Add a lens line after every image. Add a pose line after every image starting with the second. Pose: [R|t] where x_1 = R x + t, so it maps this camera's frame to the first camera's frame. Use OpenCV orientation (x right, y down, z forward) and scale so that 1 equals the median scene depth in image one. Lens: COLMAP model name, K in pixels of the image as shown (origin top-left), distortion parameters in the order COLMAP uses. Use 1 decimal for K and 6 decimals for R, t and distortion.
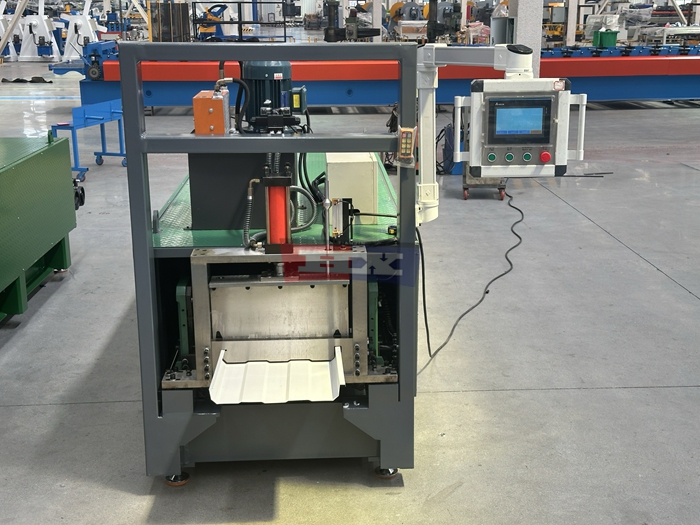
lens RADIAL K [[977.1, 0, 350.8], [0, 977.1, 264.3], [0, 0, 1]] dist [0.112599, 0.000000]
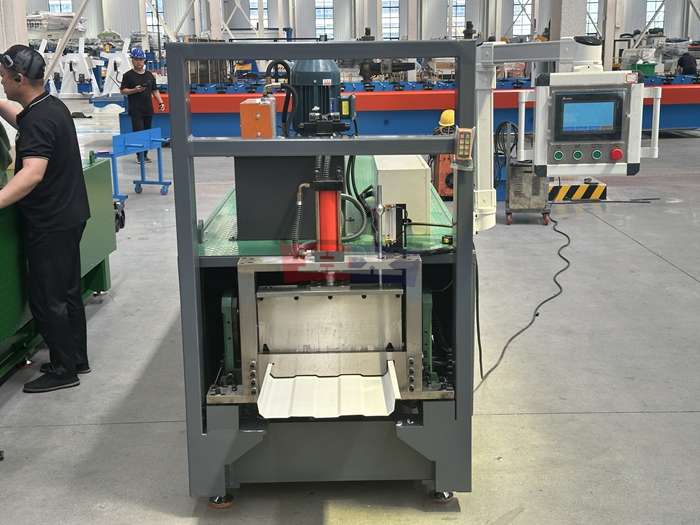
lens RADIAL K [[977.1, 0, 346.2], [0, 977.1, 265.4], [0, 0, 1]] dist [0.112599, 0.000000]
pose [[0.999284, -0.000448, -0.037824, -0.018454], [-0.000929, 0.999338, -0.036378, 0.023785], [0.037815, 0.036388, 0.998622, 0.043328]]
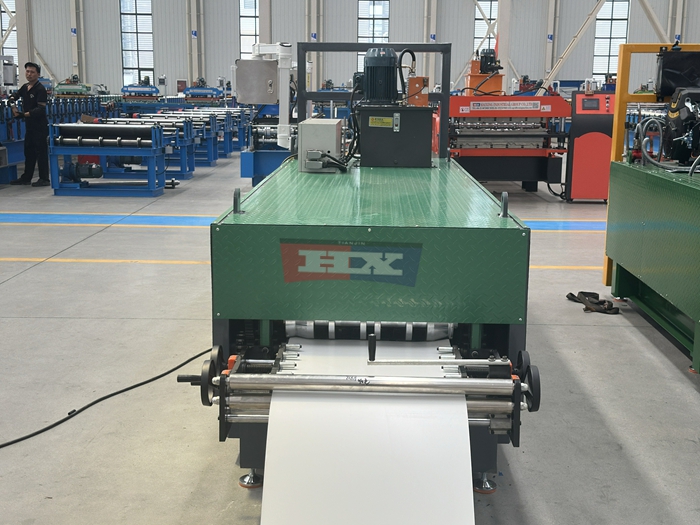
lens RADIAL K [[941.6, 0, 353.9], [0, 941.6, 263.3], [0, 0, 1]] dist [0.093848, 0.000000]
pose [[-0.998061, -0.017553, 0.059713, -0.133898], [0.009497, 0.905221, 0.424834, -0.518884], [-0.061510, 0.424578, -0.903300, 2.383817]]
